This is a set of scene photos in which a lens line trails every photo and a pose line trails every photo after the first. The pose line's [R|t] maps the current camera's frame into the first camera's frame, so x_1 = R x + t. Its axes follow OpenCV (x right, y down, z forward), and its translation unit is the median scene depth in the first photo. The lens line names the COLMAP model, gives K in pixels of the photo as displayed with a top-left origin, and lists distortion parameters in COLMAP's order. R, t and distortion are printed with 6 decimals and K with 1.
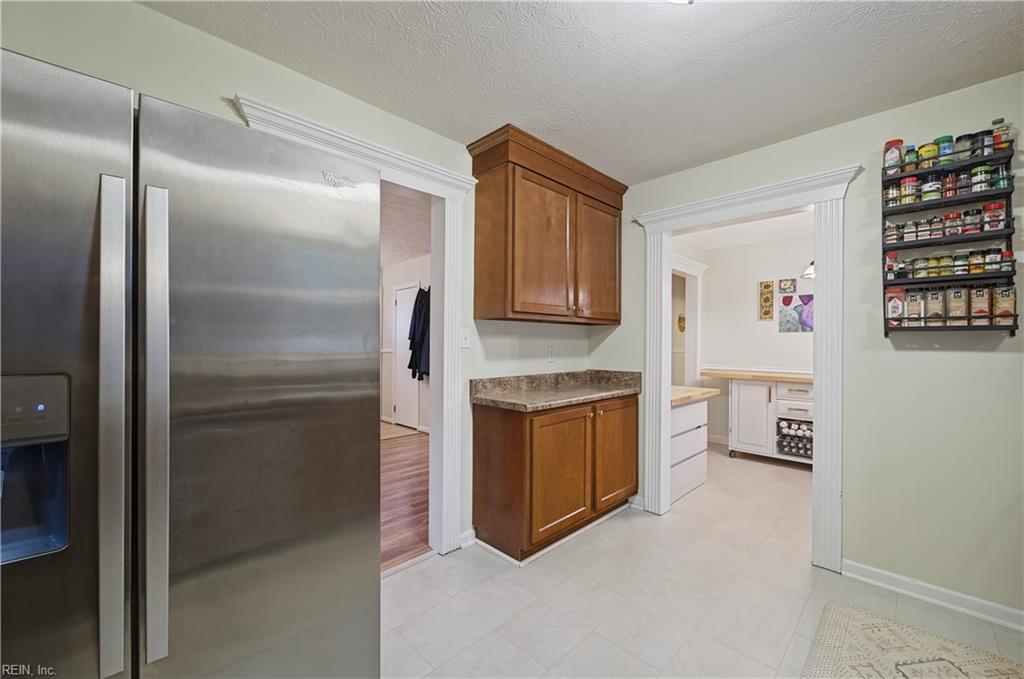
lens RADIAL K [[408.7, 0, 509.3], [0, 408.7, 345.6], [0, 0, 1]] dist [0.000703, -0.000161]
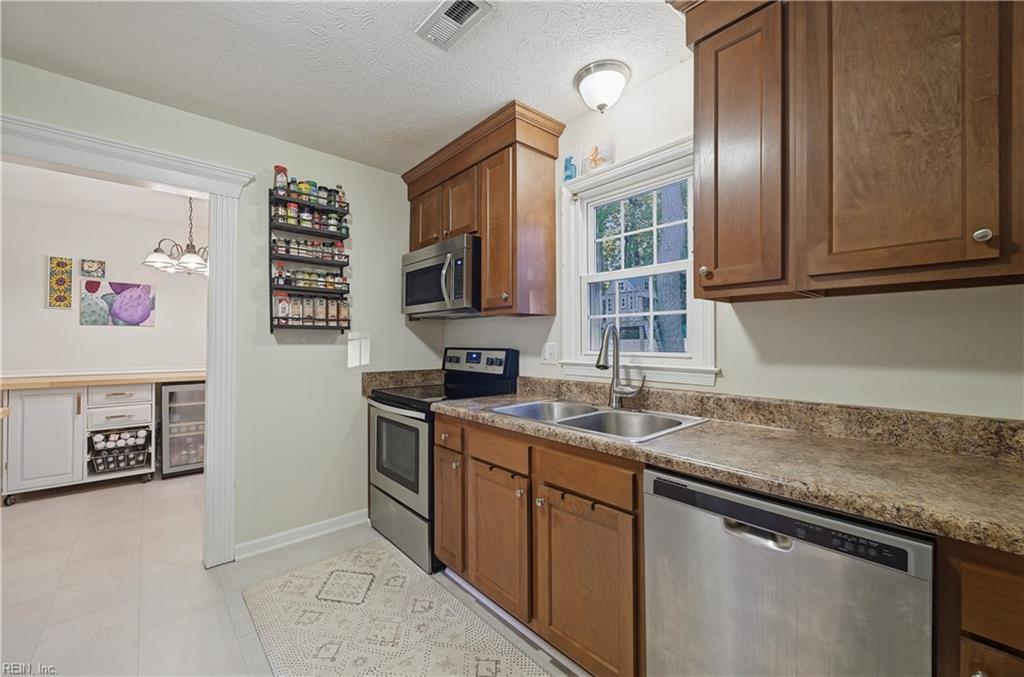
lens RADIAL K [[408.7, 0, 509.3], [0, 408.7, 344.6], [0, 0, 1]] dist [0.000703, -0.000161]
pose [[0.047117, -0.011279, 0.998826, -0.209221], [0.004769, 0.999927, 0.011067, 0.001929], [-0.998878, 0.004242, 0.047168, 0.284840]]
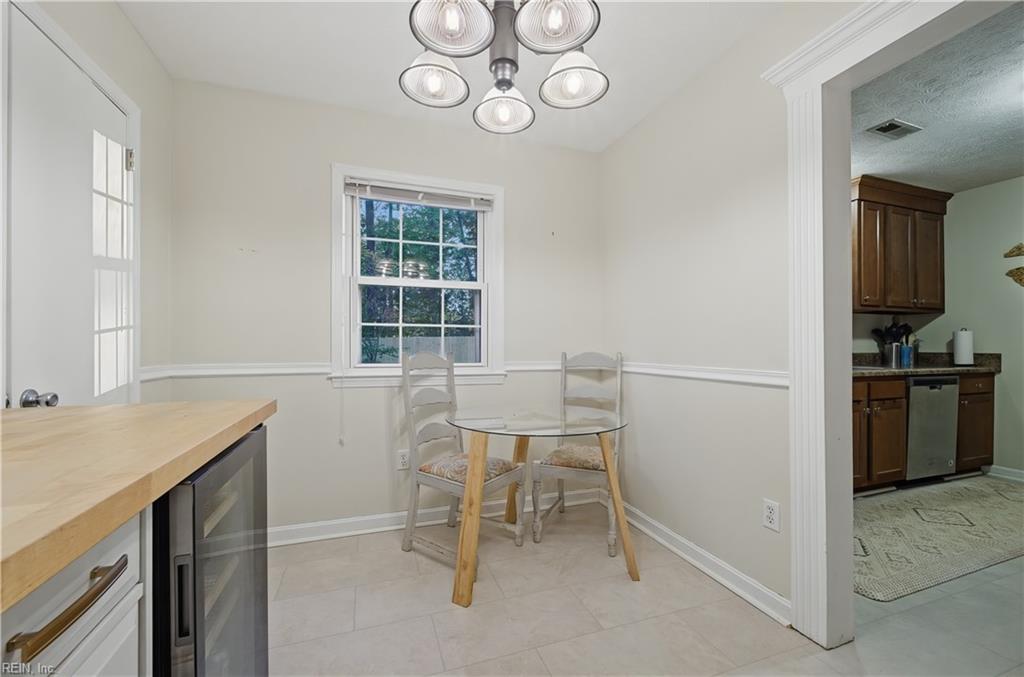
lens RADIAL K [[408.7, 0, 509.3], [0, 408.7, 344.6], [0, 0, 1]] dist [0.000703, -0.000161]
pose [[-0.906394, -0.004396, 0.422410, 1.160885], [-0.003668, 0.999990, 0.002534, 0.078017], [-0.422417, 0.000748, -0.906401, 2.177714]]
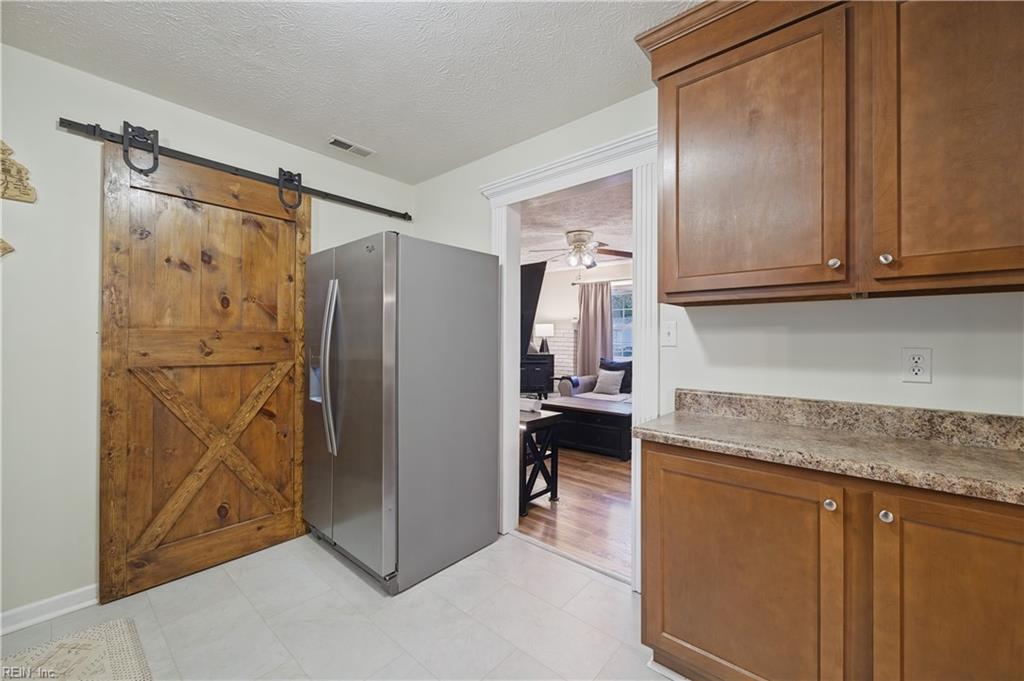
lens RADIAL K [[402.8, 0, 509.2], [0, 402.8, 337.5], [0, 0, 1]] dist [-0.001412, -0.000324]
pose [[0.078787, -0.010416, -0.996837, 0.805829], [-0.011724, 0.999867, -0.011374, 0.002380], [0.996823, 0.012583, 0.078654, 0.838860]]
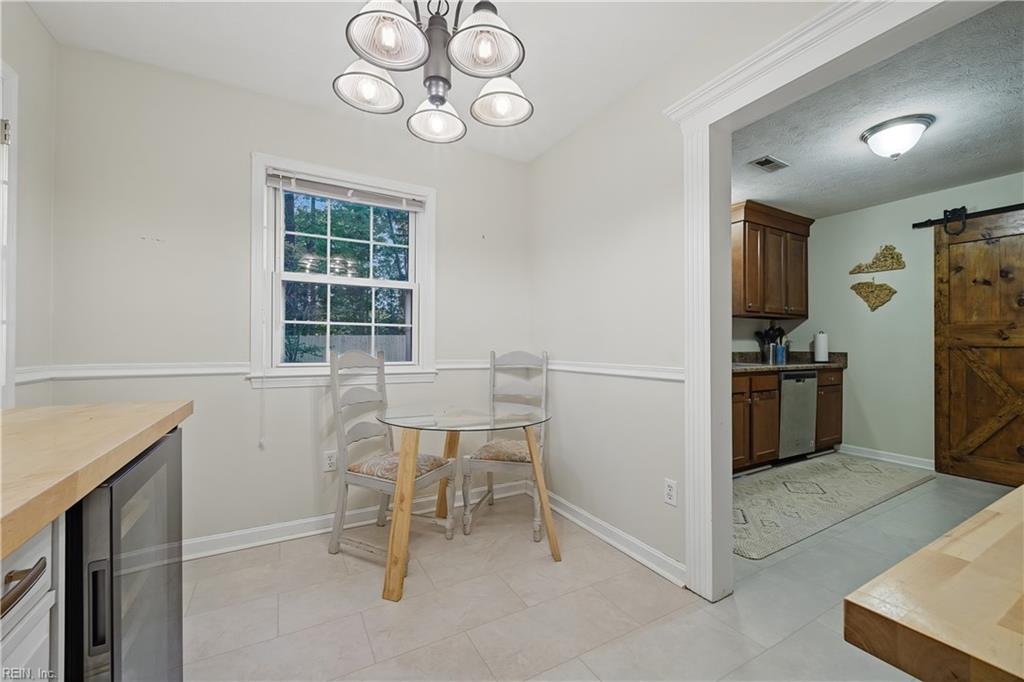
lens RADIAL K [[405.1, 0, 507.8], [0, 405.1, 342.2], [0, 0, 1]] dist [-0.000582, -0.000540]
pose [[-0.963744, -0.006814, 0.266740, 1.142533], [-0.007680, 0.999968, -0.002206, 0.077772], [-0.266717, -0.004175, -0.963766, 2.223029]]
